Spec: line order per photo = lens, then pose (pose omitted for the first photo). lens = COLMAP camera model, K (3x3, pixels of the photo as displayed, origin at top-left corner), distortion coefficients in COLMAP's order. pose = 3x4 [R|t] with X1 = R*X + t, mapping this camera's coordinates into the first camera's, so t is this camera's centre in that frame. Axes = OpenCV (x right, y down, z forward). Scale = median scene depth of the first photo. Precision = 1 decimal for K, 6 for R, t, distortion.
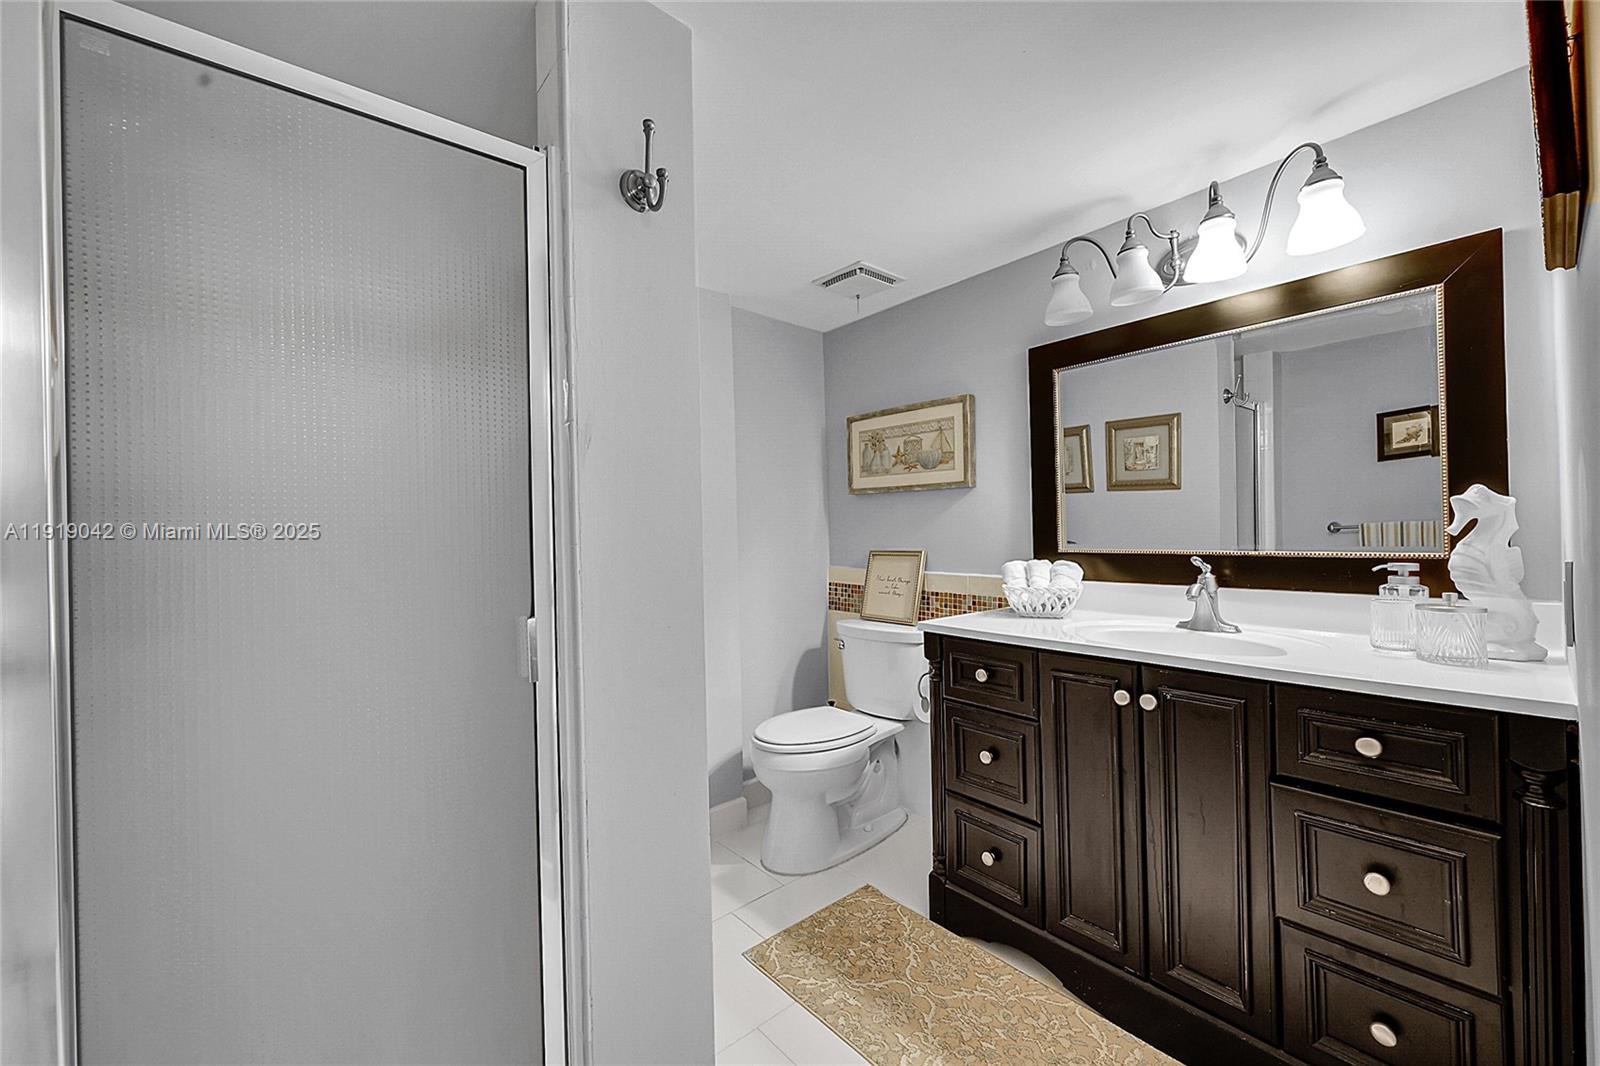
lens RADIAL K [[634.6, 0, 804.4], [0, 634.6, 528.5], [0, 0, 1]] dist [-0.000800, -0.001241]
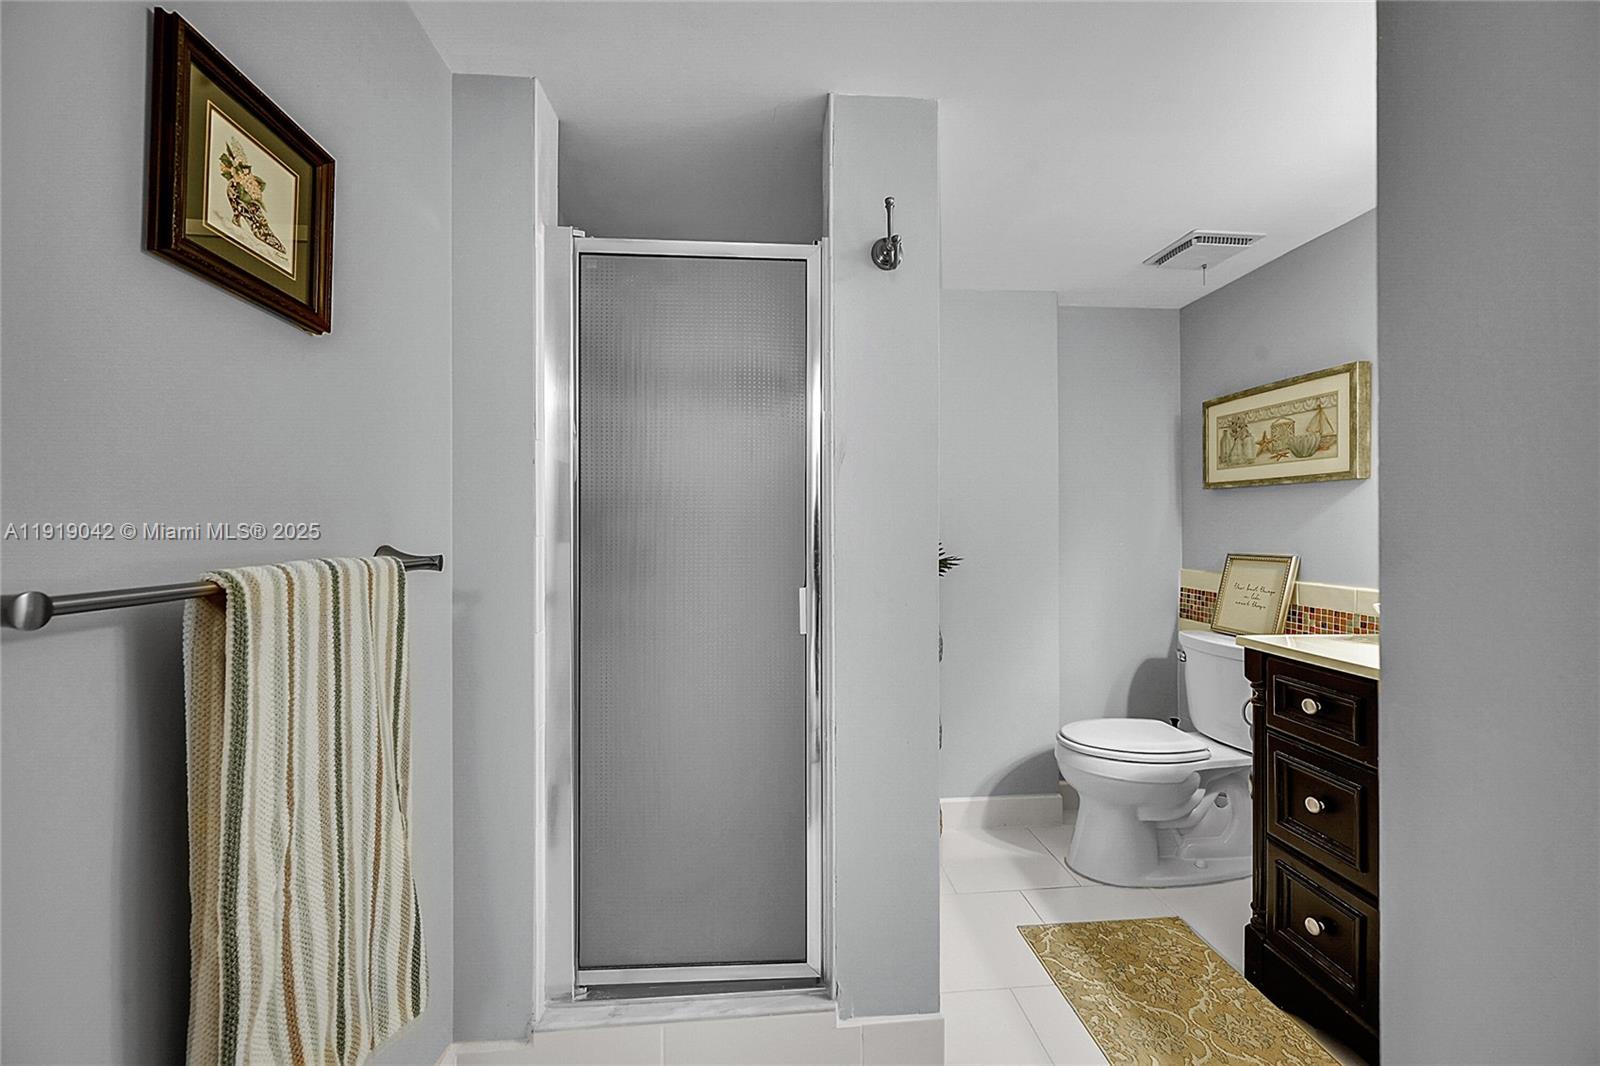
lens RADIAL K [[634.6, 0, 796.5], [0, 634.6, 528.2], [0, 0, 1]] dist [-0.000800, -0.001241]
pose [[0.805316, 0.020775, -0.592482, 0.165671], [-0.015606, 0.999782, 0.013845, -0.003108], [0.592640, -0.001903, 0.805465, -0.054179]]
